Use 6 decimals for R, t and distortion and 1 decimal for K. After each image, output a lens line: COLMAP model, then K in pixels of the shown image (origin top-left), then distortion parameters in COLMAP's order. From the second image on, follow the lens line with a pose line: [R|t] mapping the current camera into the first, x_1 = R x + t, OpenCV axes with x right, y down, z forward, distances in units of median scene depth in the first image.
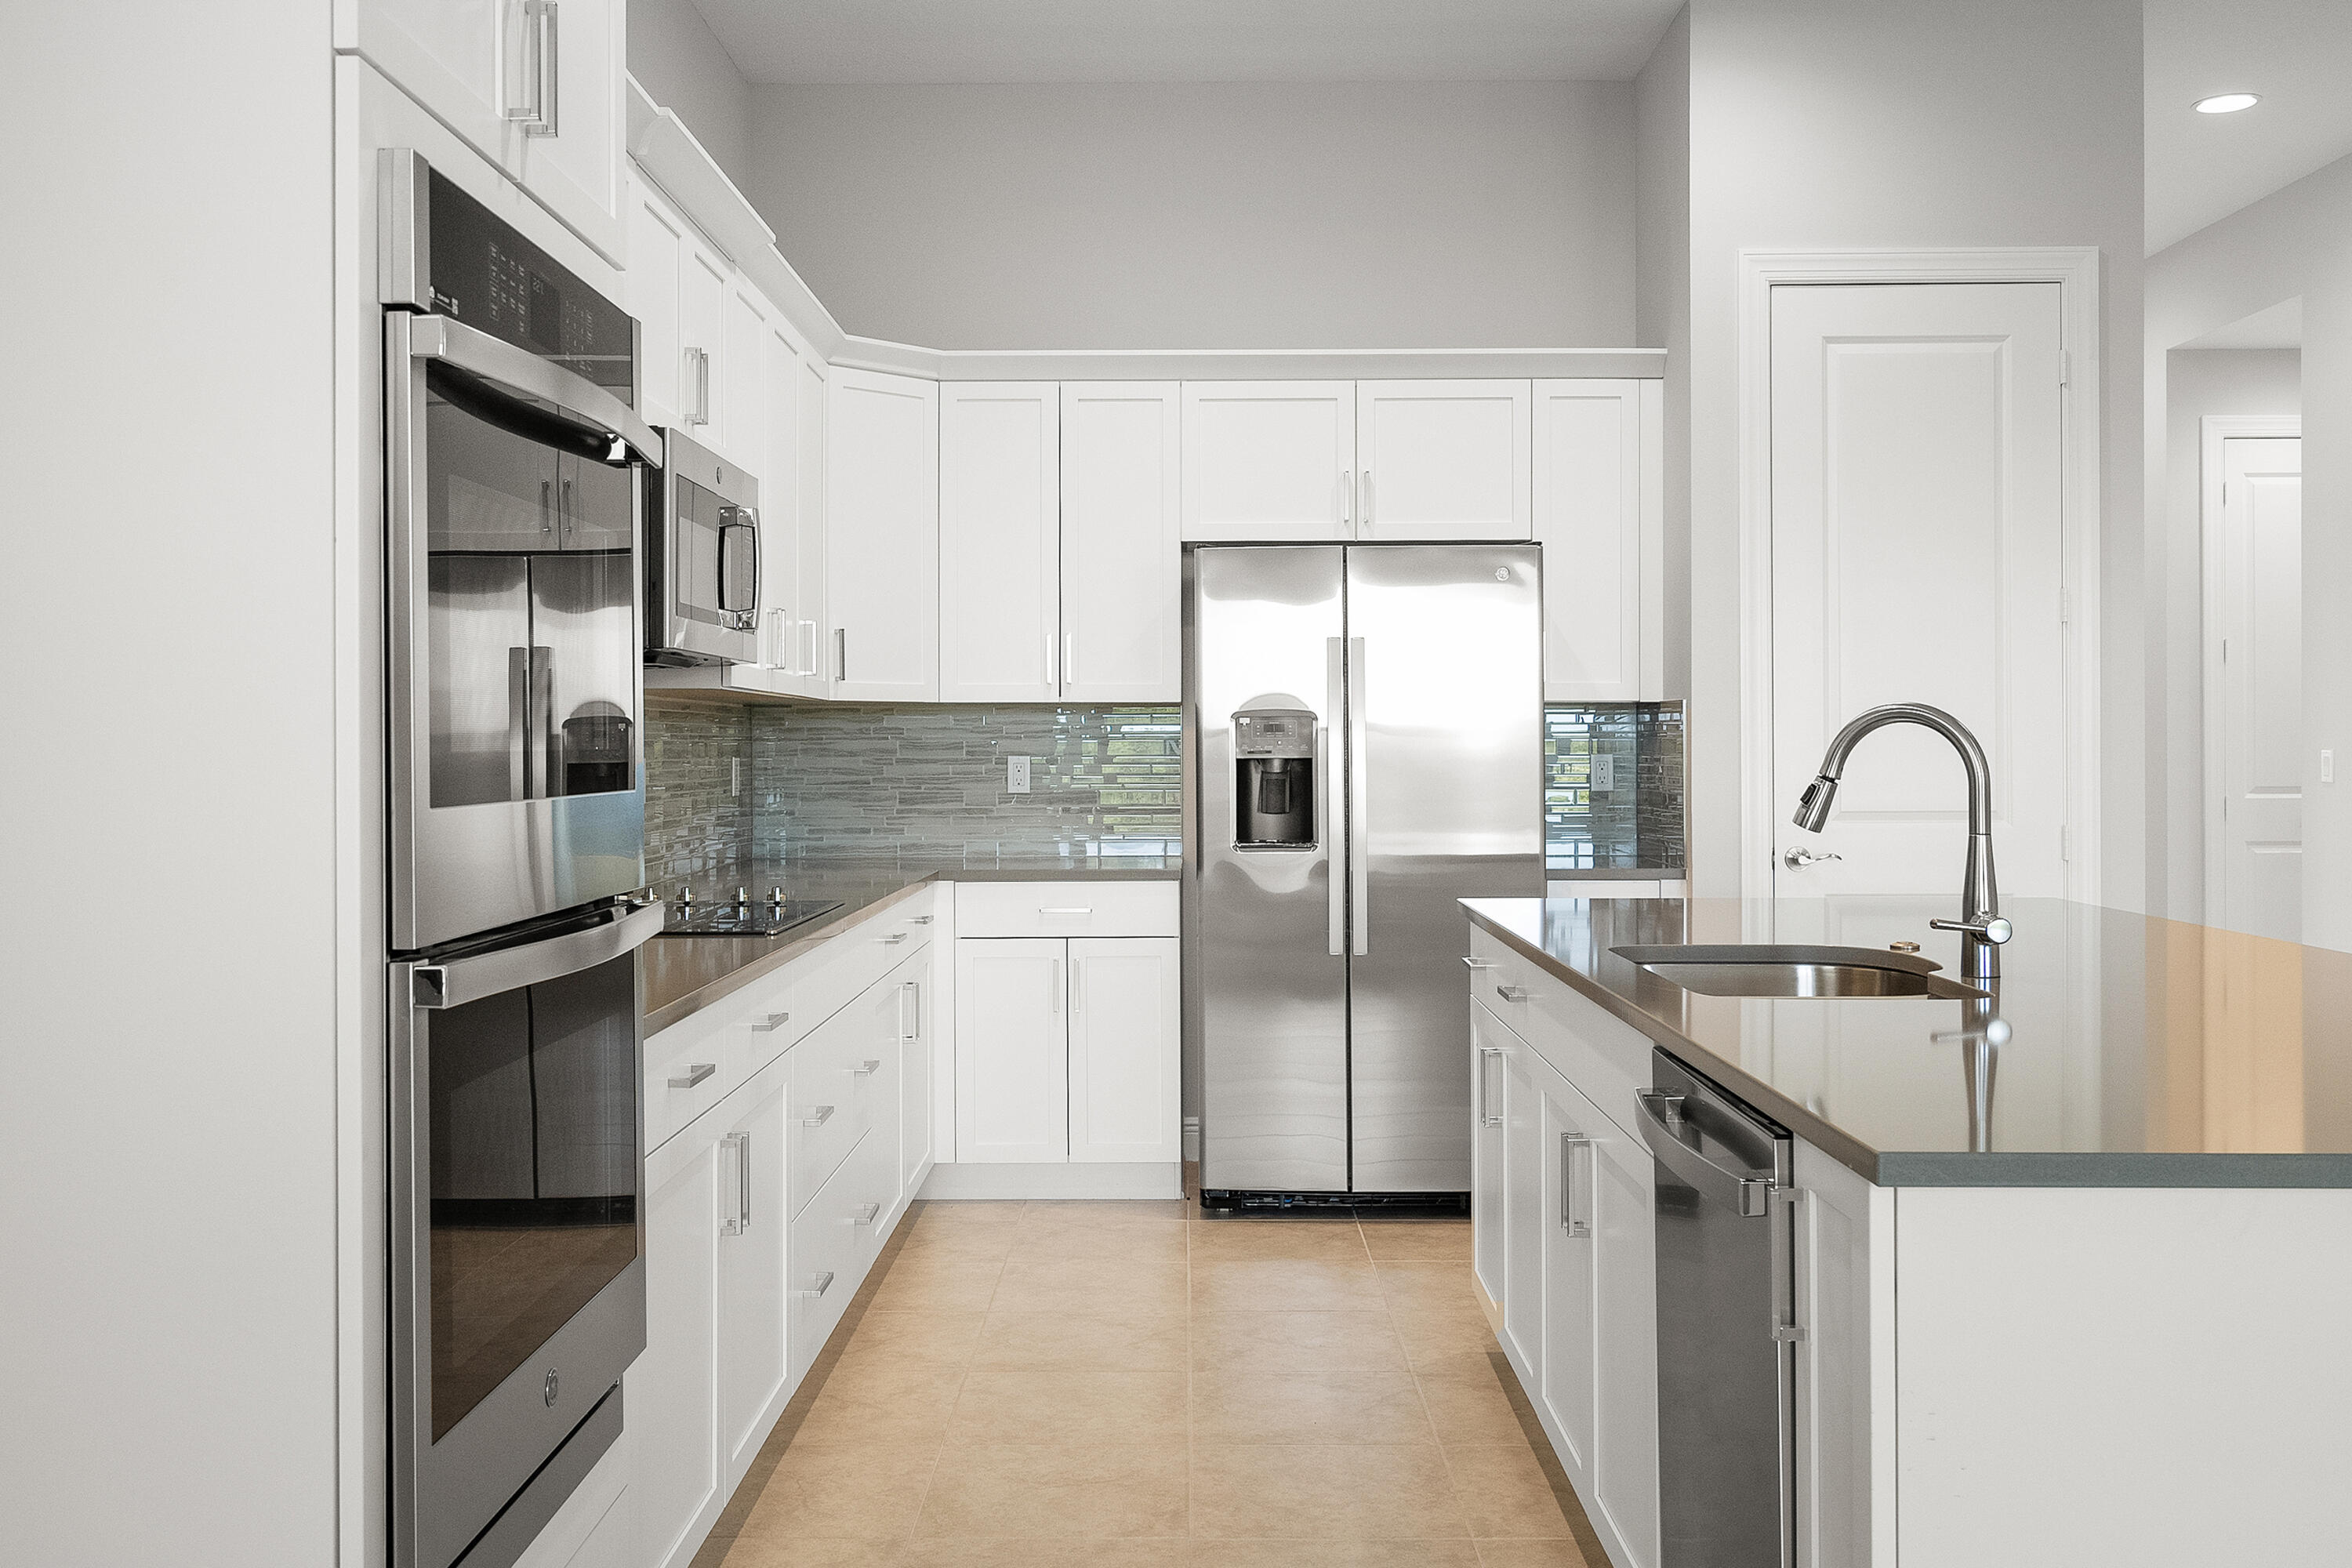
lens RADIAL K [[2076.1, 0, 1172.4], [0, 2076.1, 769.2], [0, 0, 1]] dist [0.009367, -0.005450]
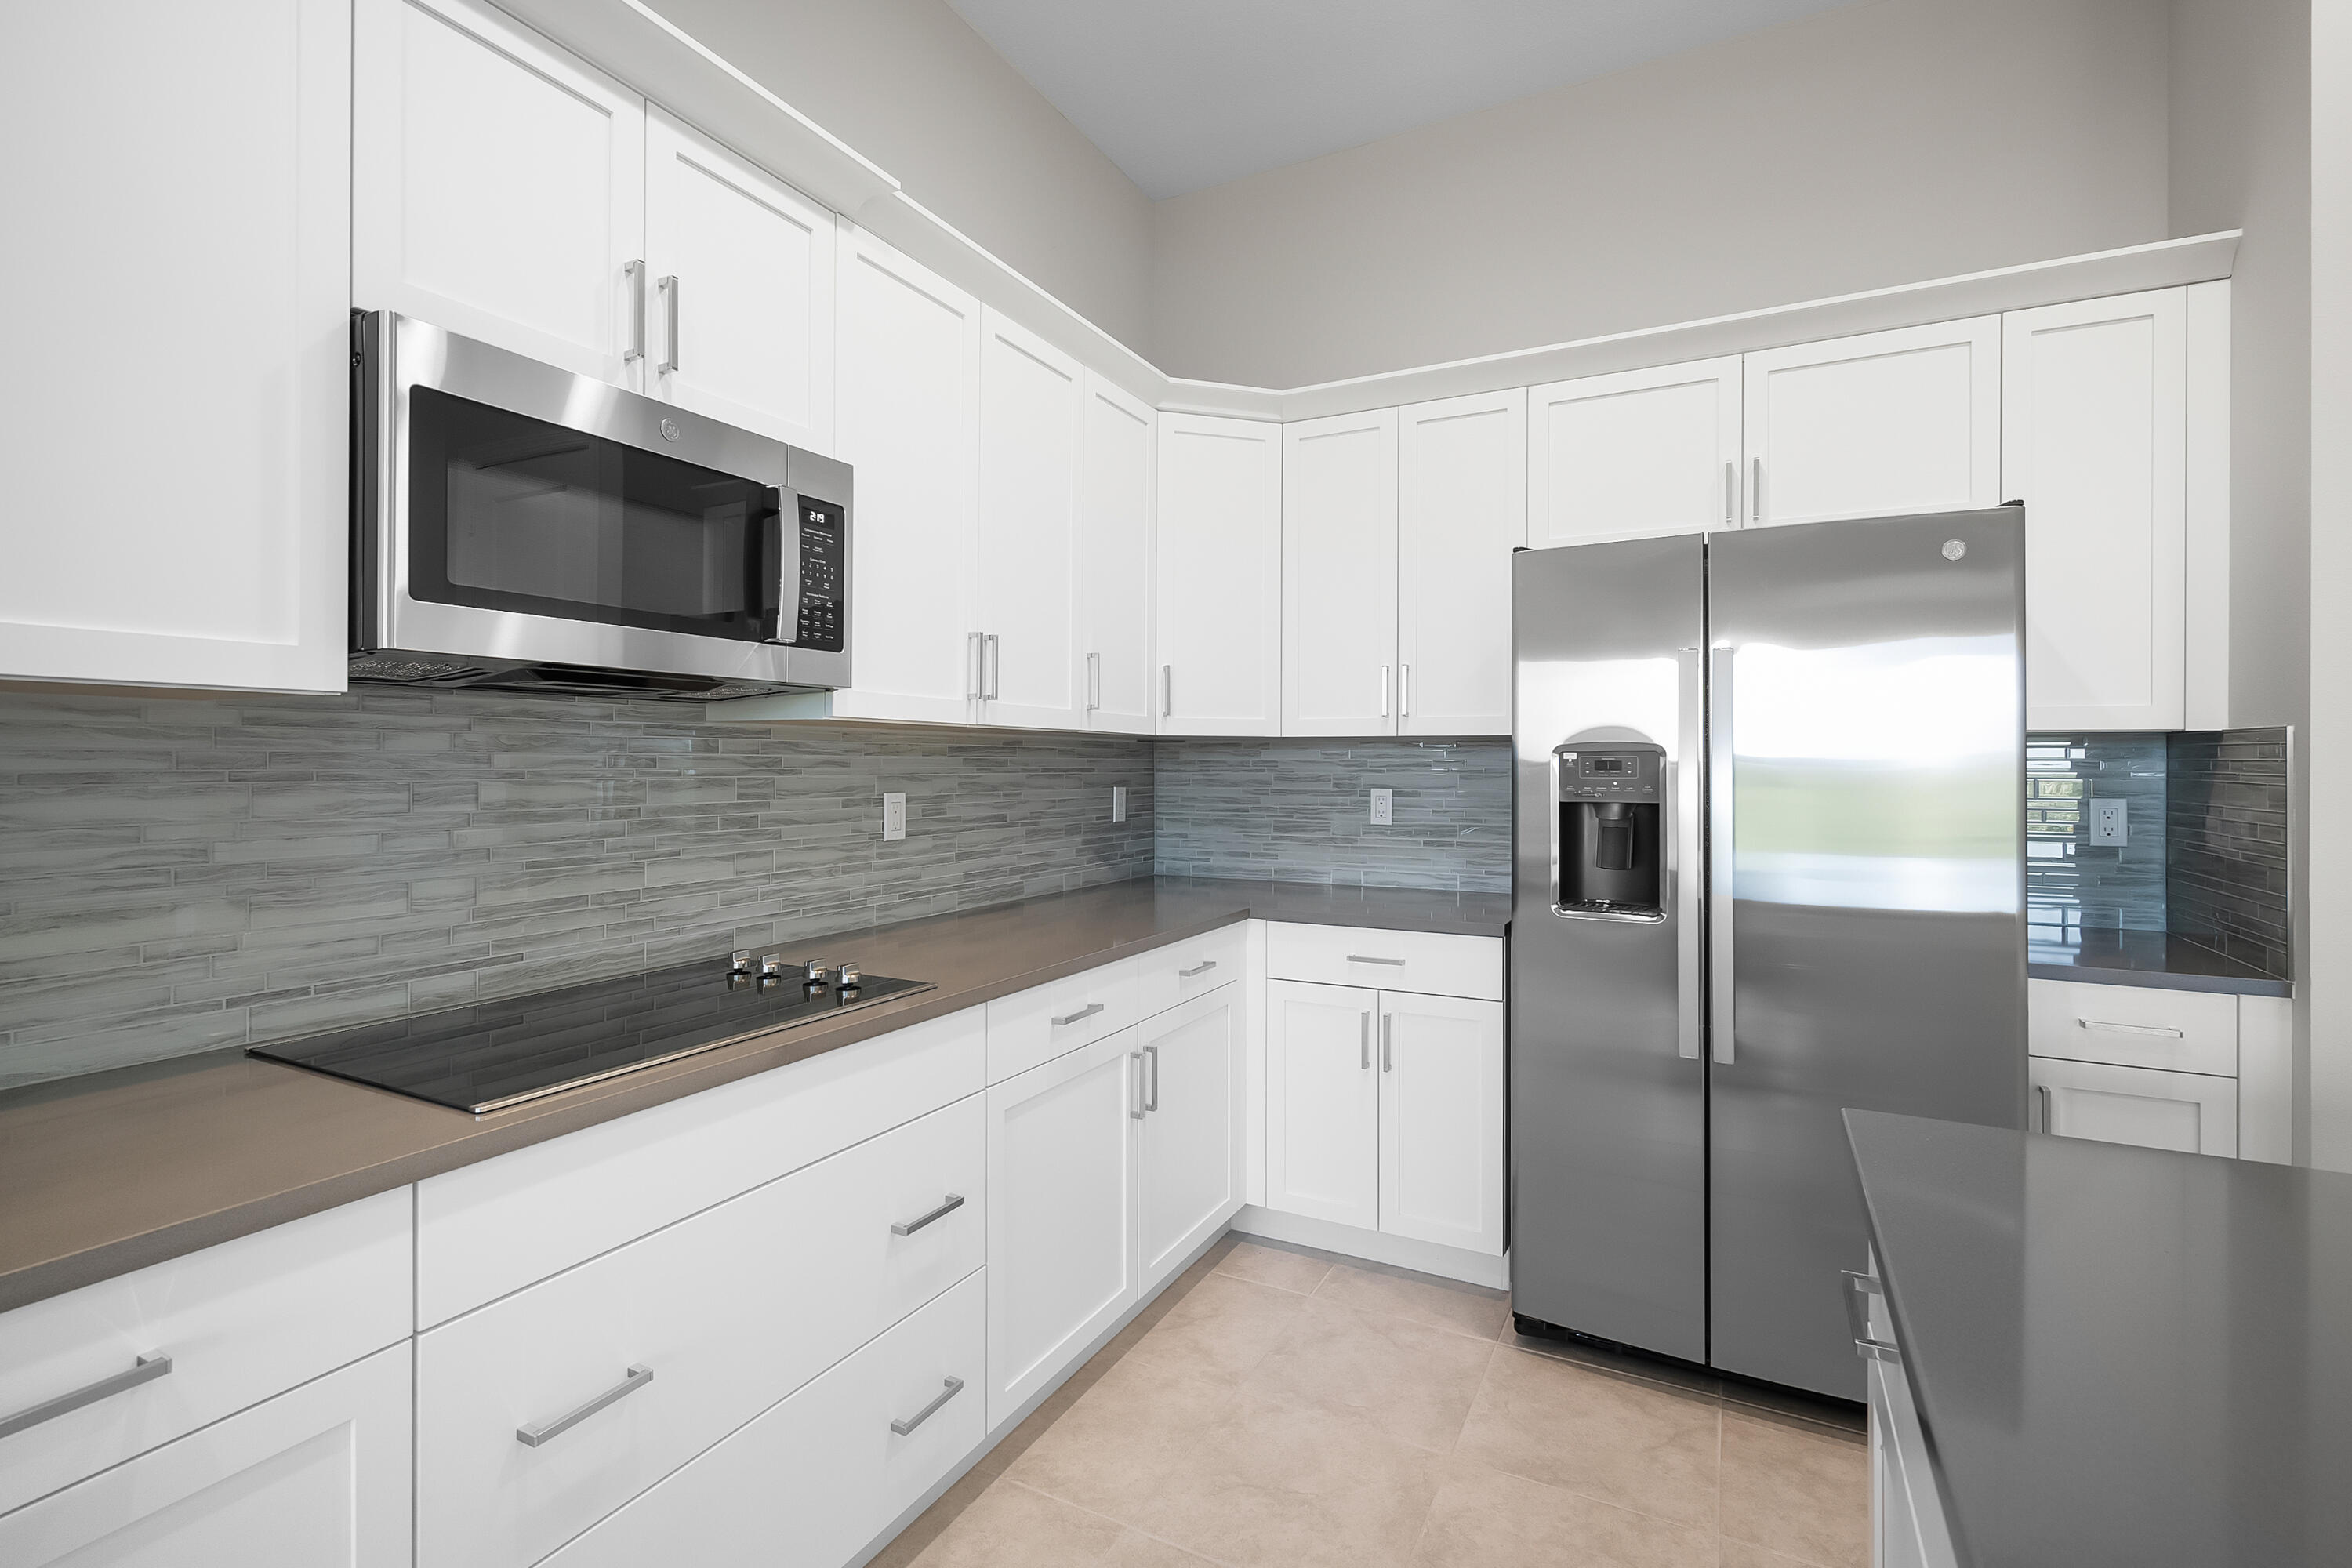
lens RADIAL K [[1080.1, 0, 1170.7], [0, 1080.1, 763.7], [0, 0, 1]] dist [0.002143, 0.001329]
pose [[0.892527, 0.005424, -0.450961, 0.080827], [-0.010917, 0.999895, -0.009580, -0.013534], [0.450862, 0.013473, 0.892492, 0.510404]]
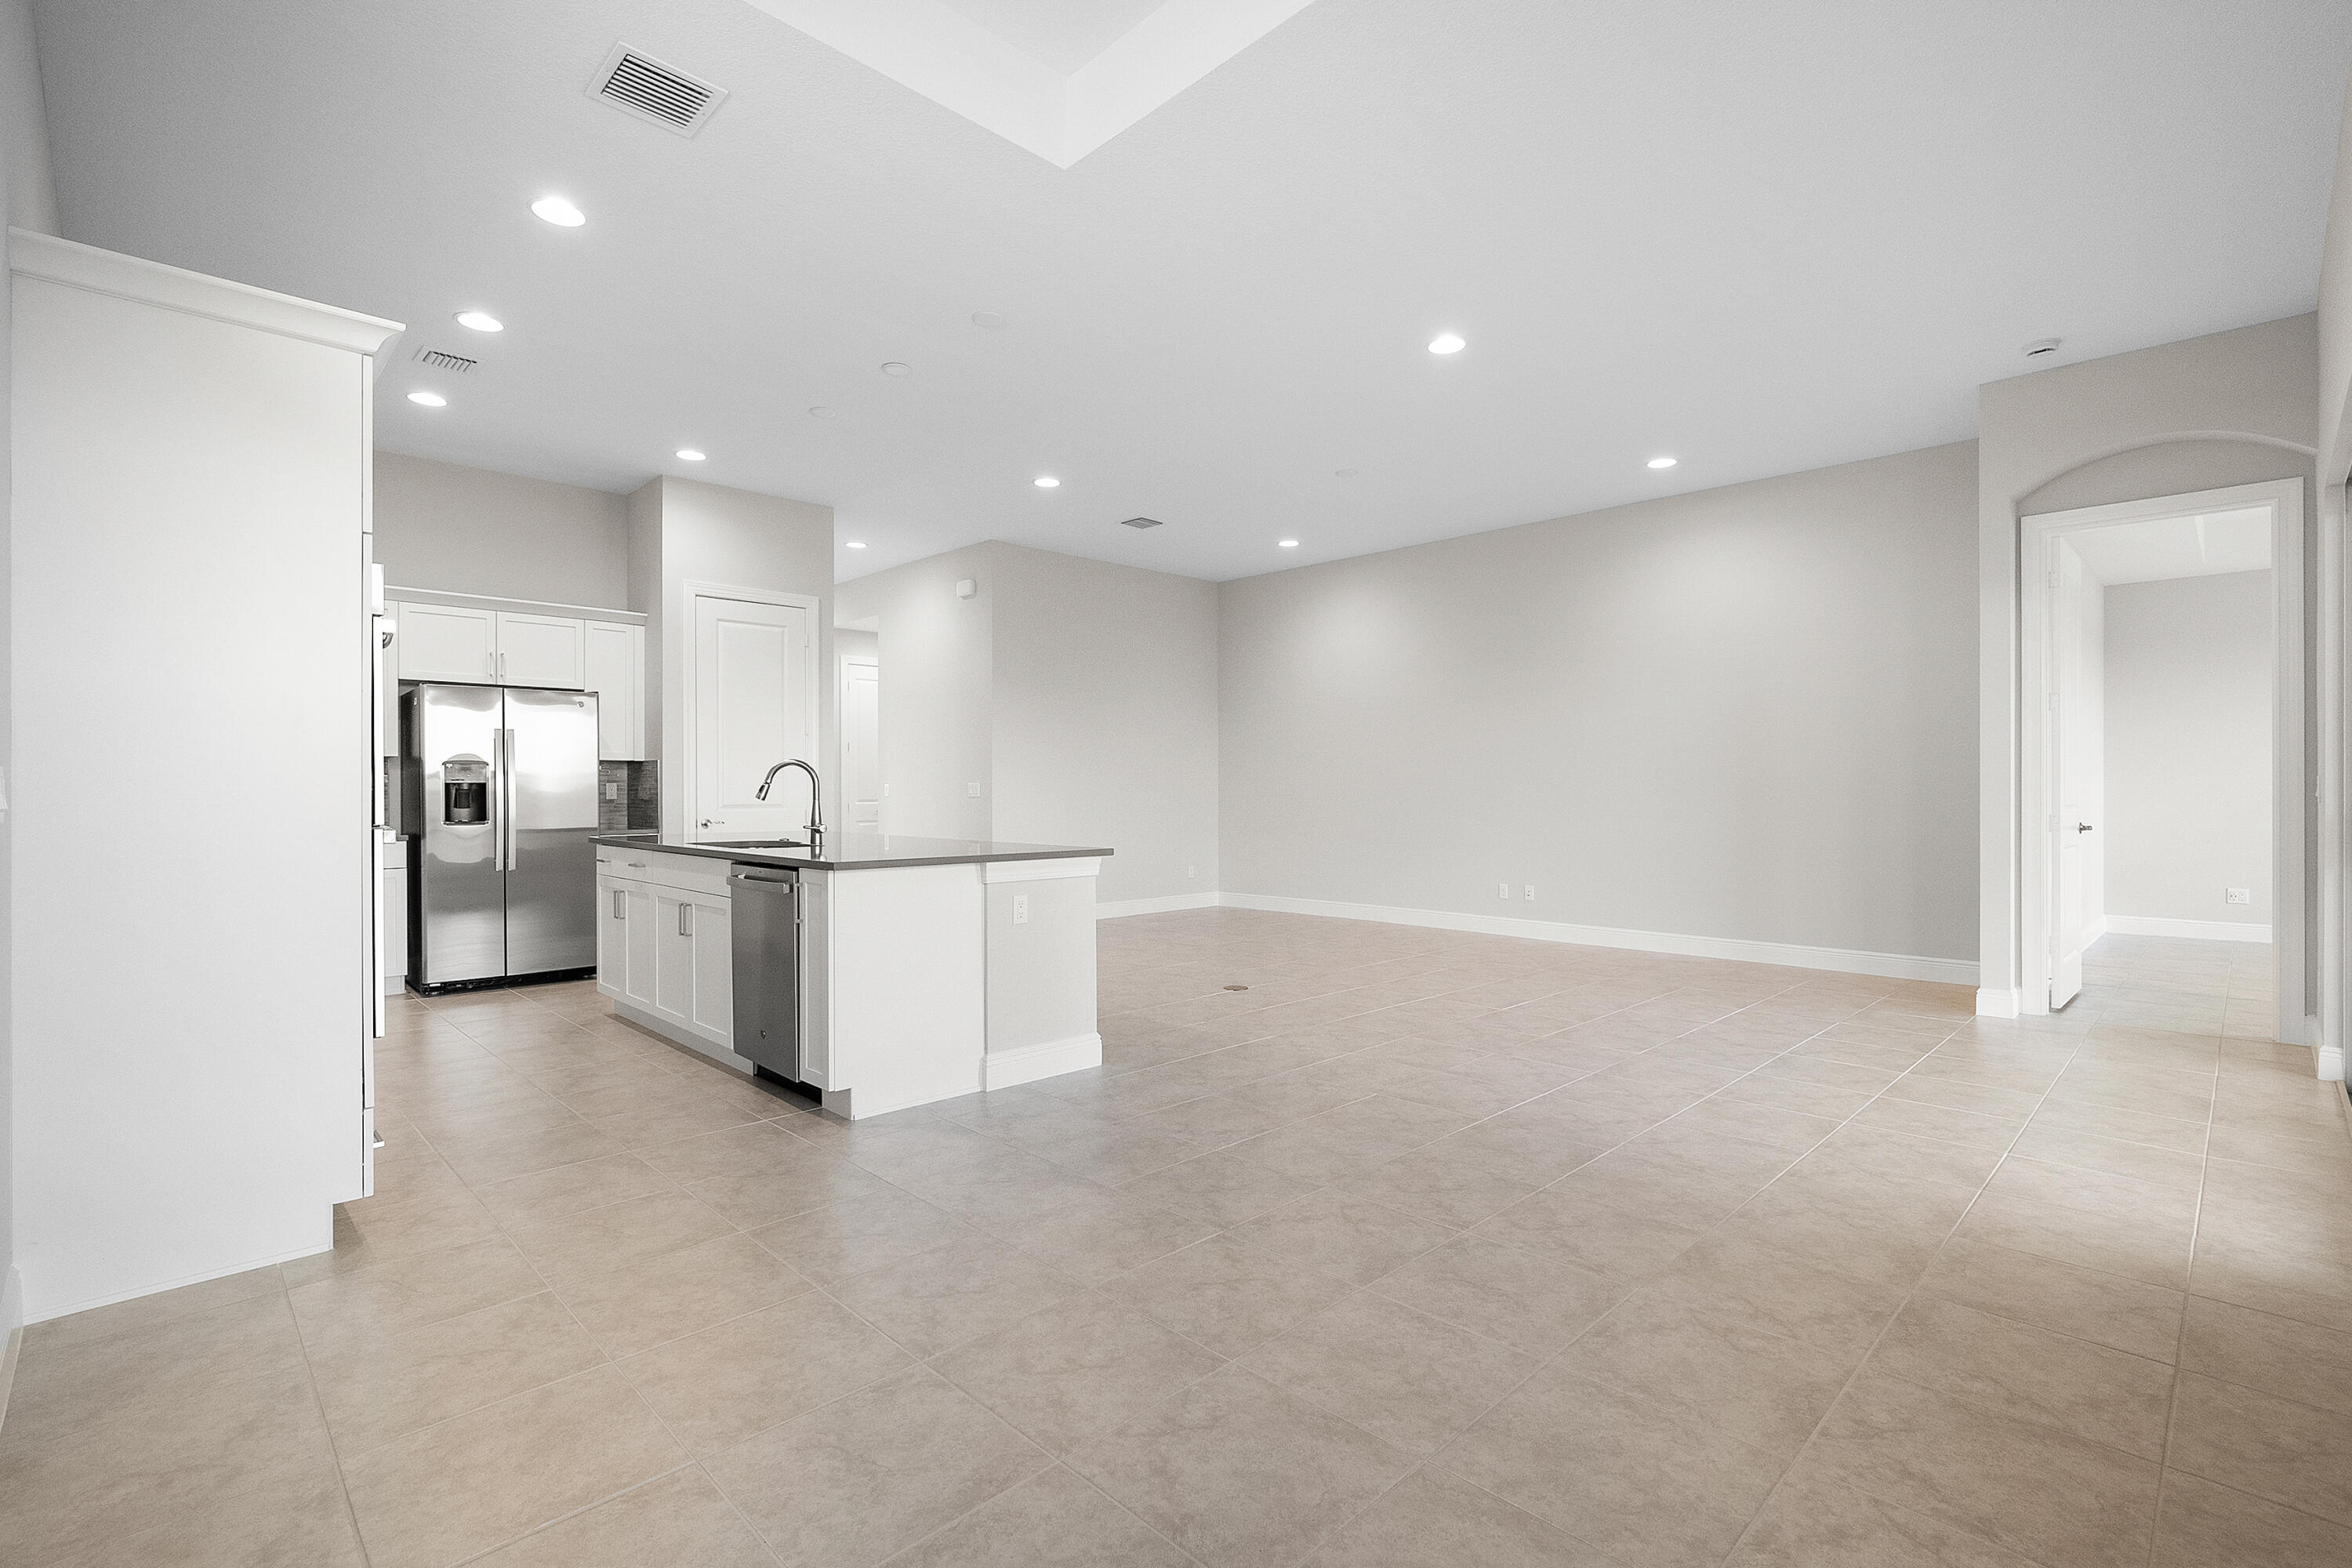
lens RADIAL K [[1080.1, 0, 1165.1], [0, 1080.1, 787.1], [0, 0, 1]] dist [0.002143, 0.001329]
pose [[0.712767, 0.002848, 0.701396, -0.209335], [0.008014, 0.999893, -0.012204, 0.018088], [-0.701356, 0.014320, 0.712668, -0.304071]]
